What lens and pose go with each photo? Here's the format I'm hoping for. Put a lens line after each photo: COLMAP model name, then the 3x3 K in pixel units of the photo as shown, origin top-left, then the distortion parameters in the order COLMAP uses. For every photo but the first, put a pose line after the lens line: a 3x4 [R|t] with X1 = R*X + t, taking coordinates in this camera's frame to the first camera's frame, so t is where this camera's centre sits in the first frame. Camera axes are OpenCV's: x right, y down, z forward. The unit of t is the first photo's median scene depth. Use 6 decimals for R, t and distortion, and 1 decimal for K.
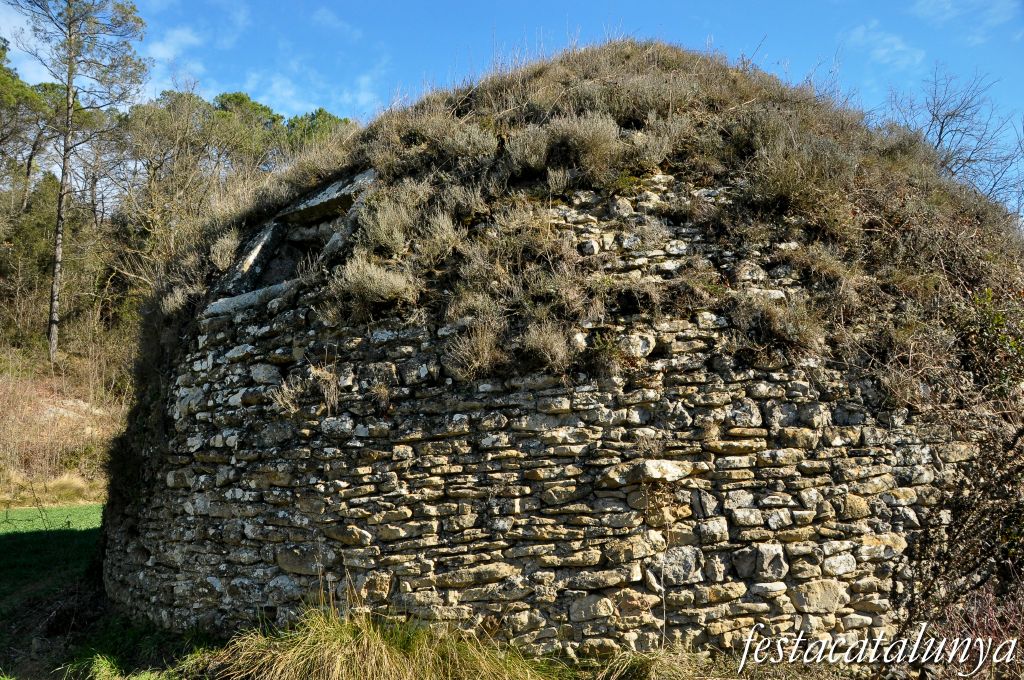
lens RADIAL K [[805.7, 0, 511.7], [0, 805.7, 340.2], [0, 0, 1]] dist [-0.003495, -0.000423]
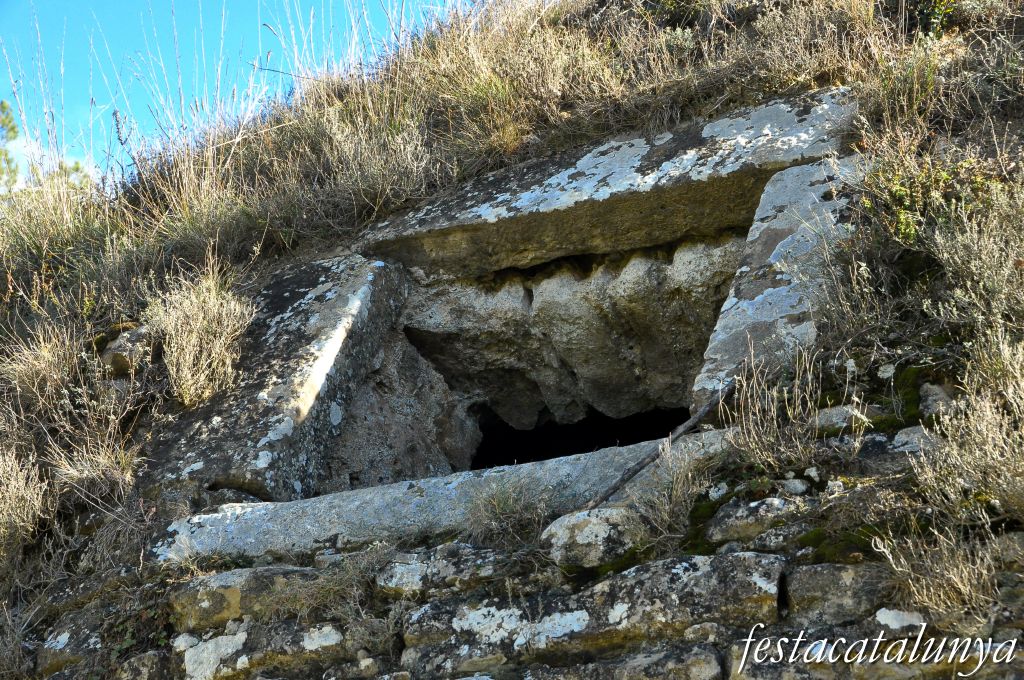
lens RADIAL K [[2274.4, 0, 512.1], [0, 2274.4, 340.2], [0, 0, 1]] dist [0.086063, 0.000000]
pose [[0.986354, 0.106933, 0.125184, -0.367993], [-0.079573, 0.975286, -0.206122, 0.041753], [-0.144131, 0.193348, 0.970486, 0.258897]]
